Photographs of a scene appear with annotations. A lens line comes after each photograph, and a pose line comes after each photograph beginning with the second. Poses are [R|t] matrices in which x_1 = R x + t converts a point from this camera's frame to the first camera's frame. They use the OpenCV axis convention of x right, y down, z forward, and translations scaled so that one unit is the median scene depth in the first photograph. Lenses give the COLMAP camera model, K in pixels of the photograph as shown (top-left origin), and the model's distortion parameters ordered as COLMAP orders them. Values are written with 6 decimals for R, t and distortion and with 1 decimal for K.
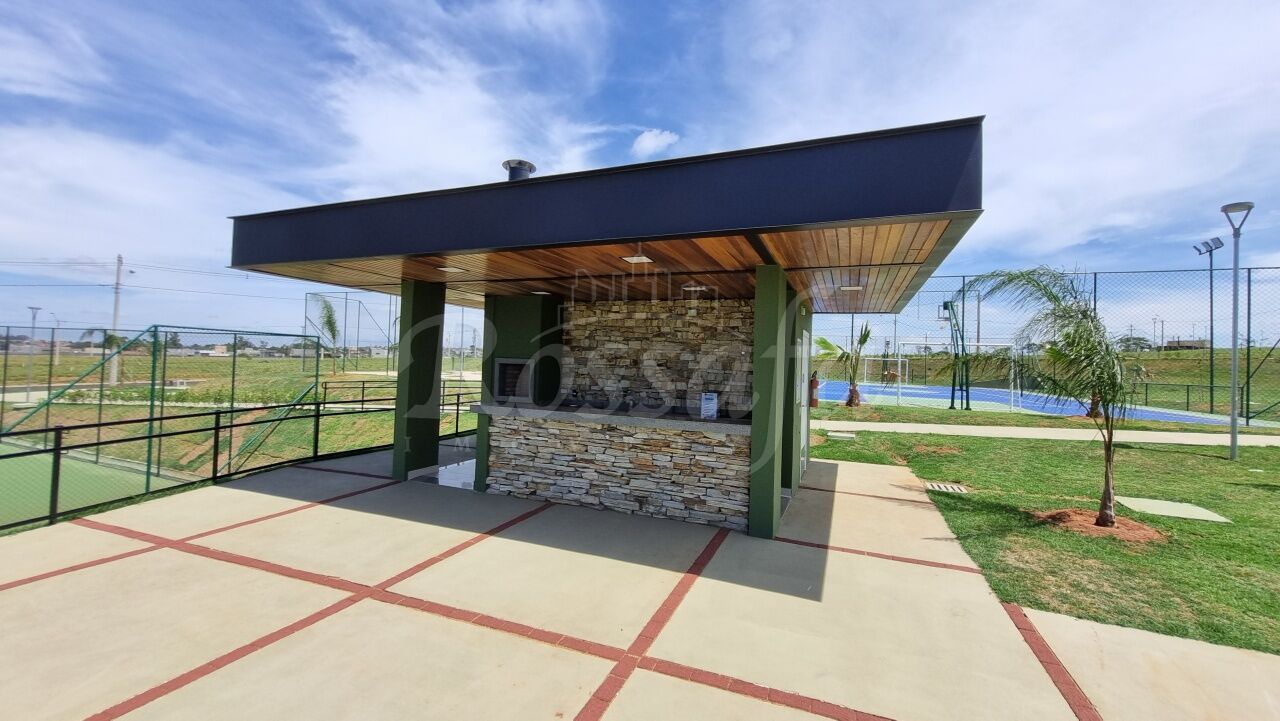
lens RADIAL K [[507.9, 0, 647.4], [0, 507.9, 345.2], [0, 0, 1]] dist [0.004650, -0.000007]
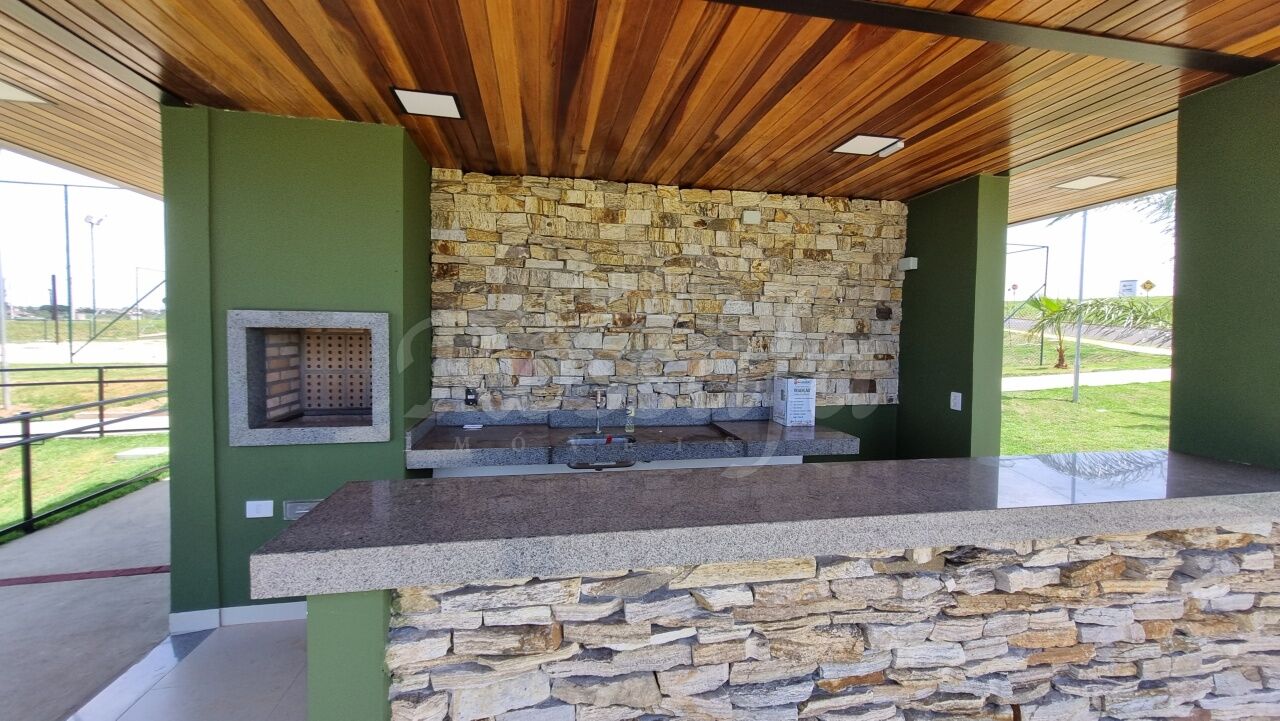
lens RADIAL K [[507.9, 0, 647.4], [0, 507.9, 345.2], [0, 0, 1]] dist [0.004650, -0.000007]
pose [[0.844597, -0.034551, 0.534287, -0.248493], [-0.005500, 0.997303, 0.073188, 0.022522], [-0.535375, -0.064753, 0.842129, 0.596176]]
